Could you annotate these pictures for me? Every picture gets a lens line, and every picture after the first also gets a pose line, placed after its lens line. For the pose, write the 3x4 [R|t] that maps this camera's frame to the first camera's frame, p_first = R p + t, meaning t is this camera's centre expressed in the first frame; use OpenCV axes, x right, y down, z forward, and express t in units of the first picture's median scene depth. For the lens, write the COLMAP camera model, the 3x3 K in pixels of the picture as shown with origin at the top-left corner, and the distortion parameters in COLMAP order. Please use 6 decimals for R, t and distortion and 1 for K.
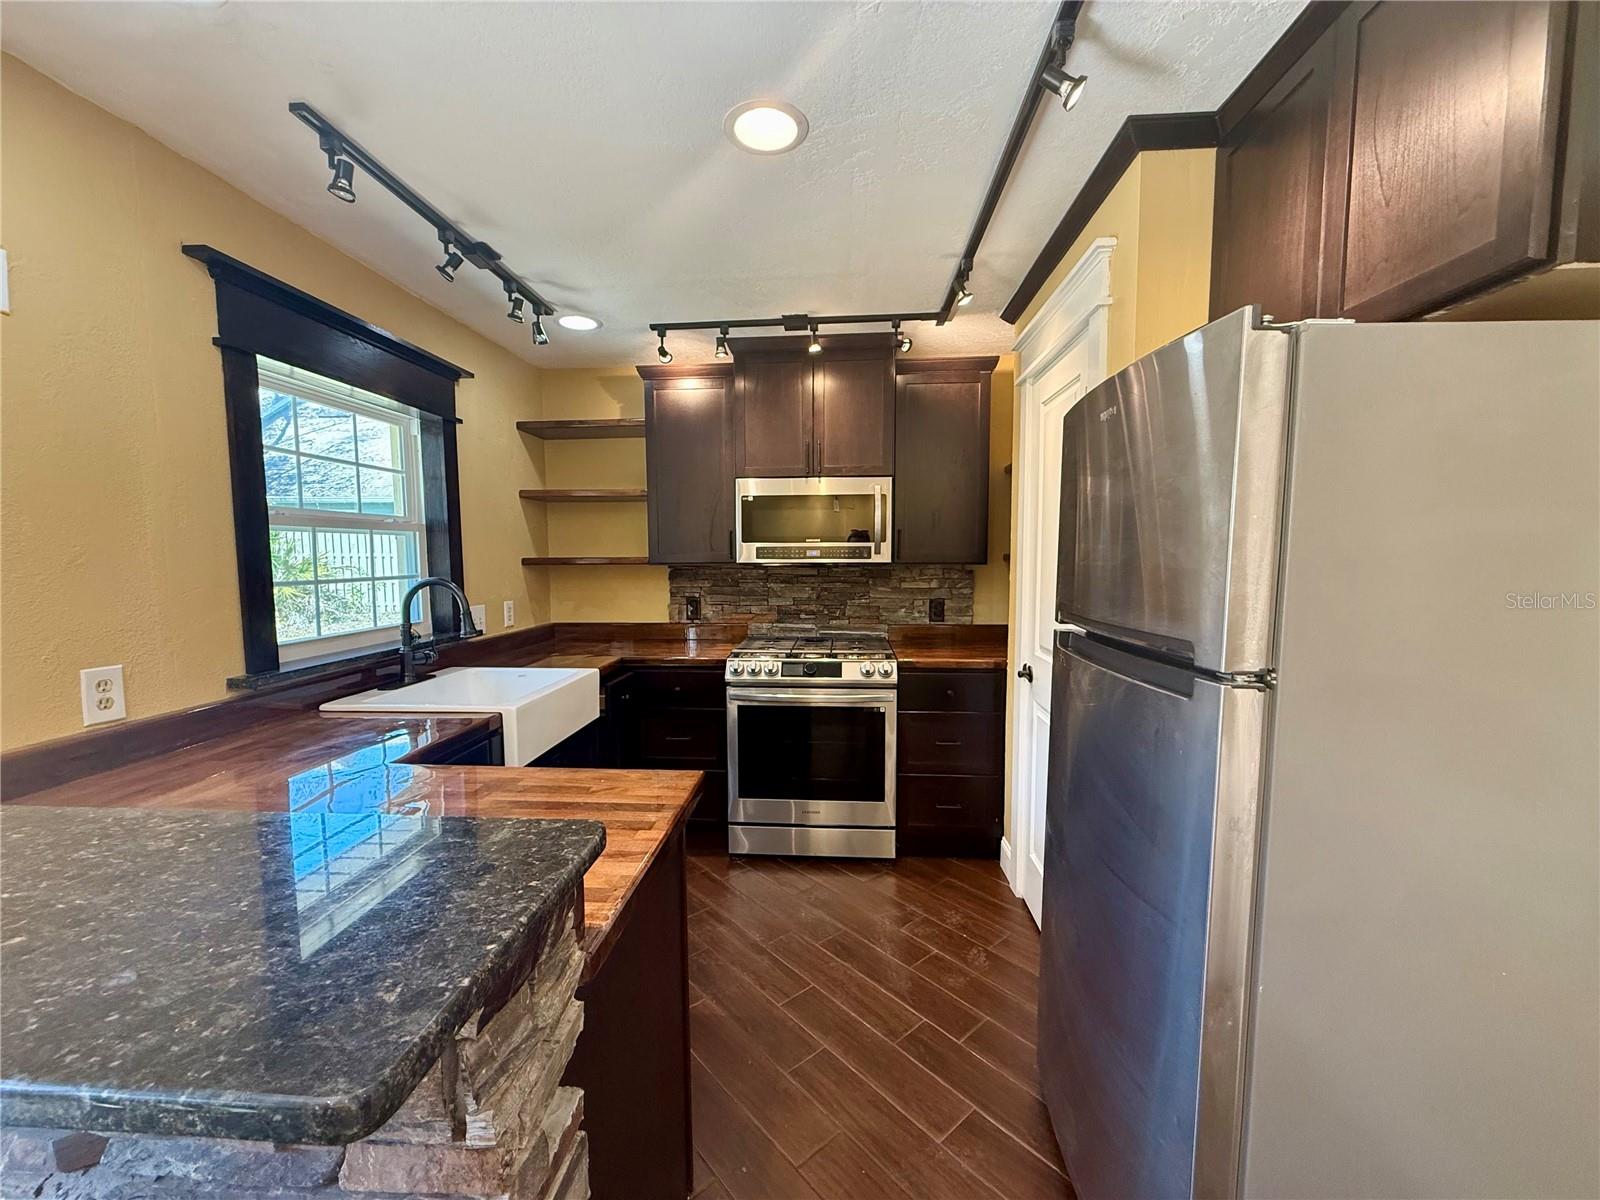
lens RADIAL K [[635.4, 0, 800.0], [0, 635.4, 600.0], [0, 0, 1]] dist [0.001336, -0.000109]
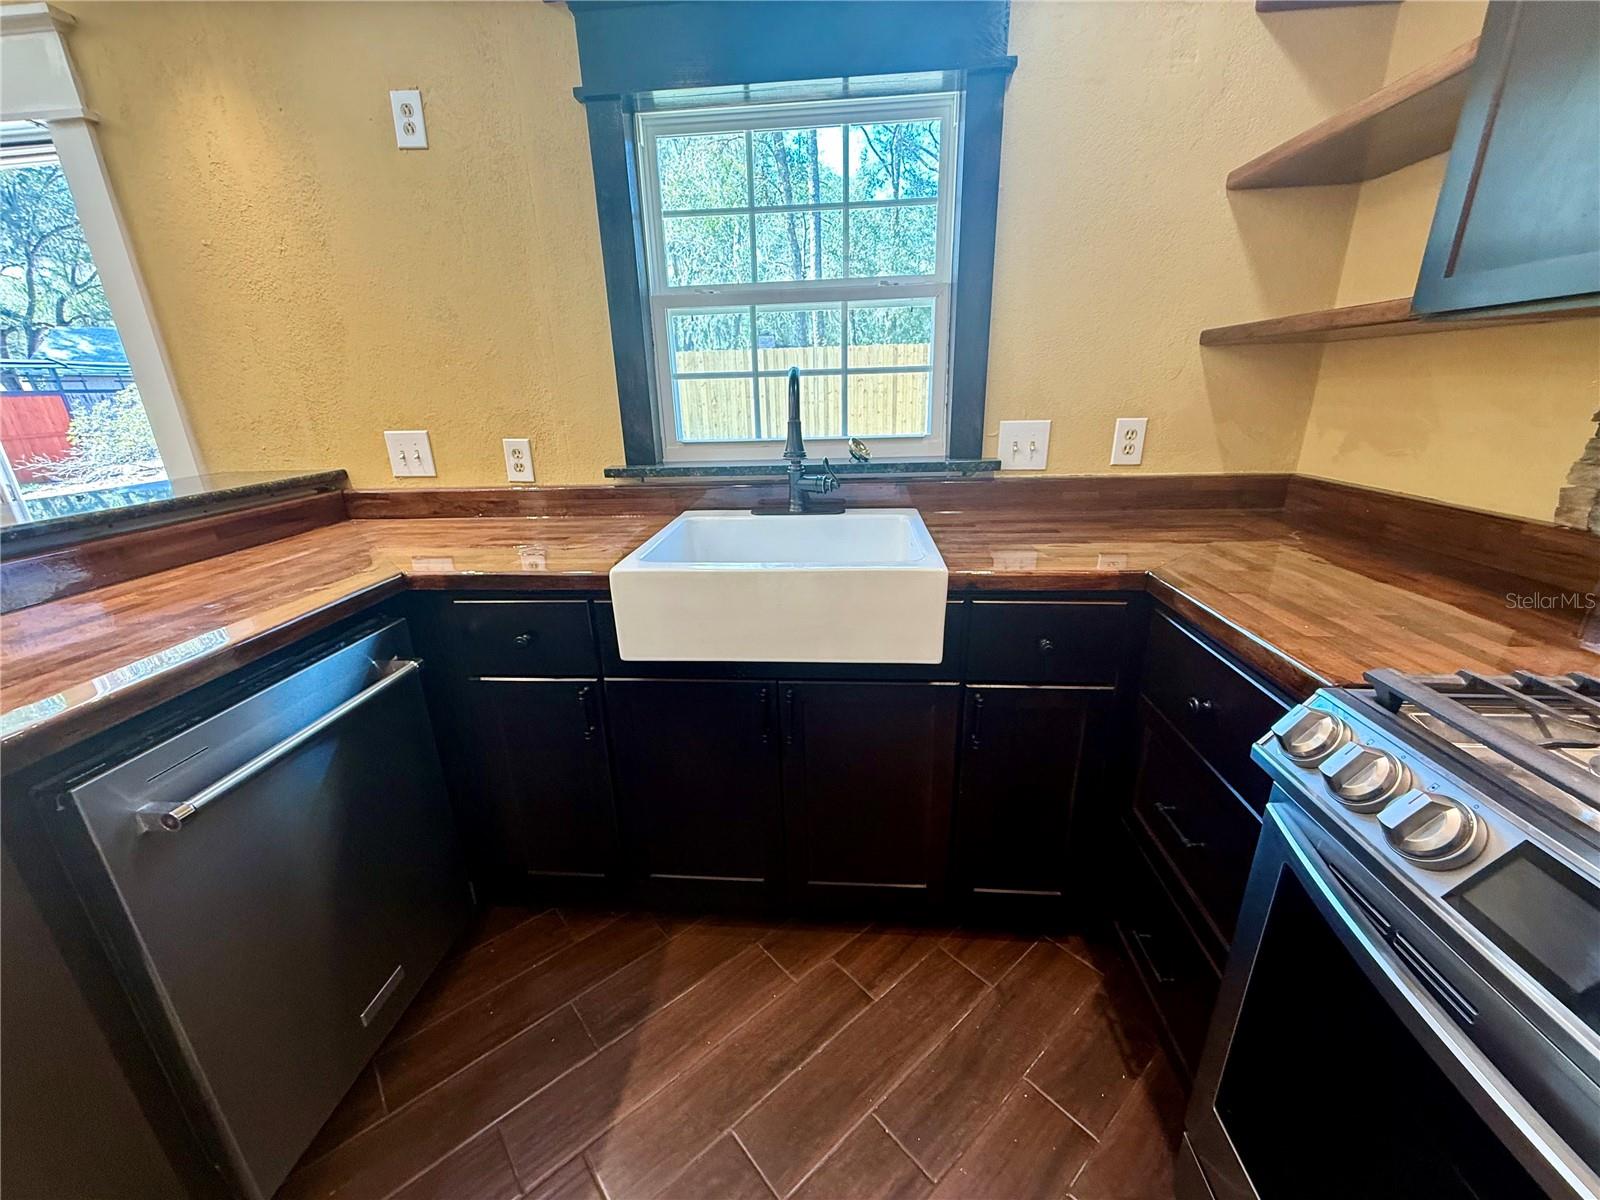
lens RADIAL K [[646.1, 0, 800.0], [0, 646.1, 600.0], [0, 0, 1]] dist [0.061275, -0.000048]
pose [[-0.004137, 0.332170, -0.943210, 0.204075], [-0.045716, 0.942169, 0.332004, -0.040333], [0.998946, 0.044493, 0.011288, 1.069683]]
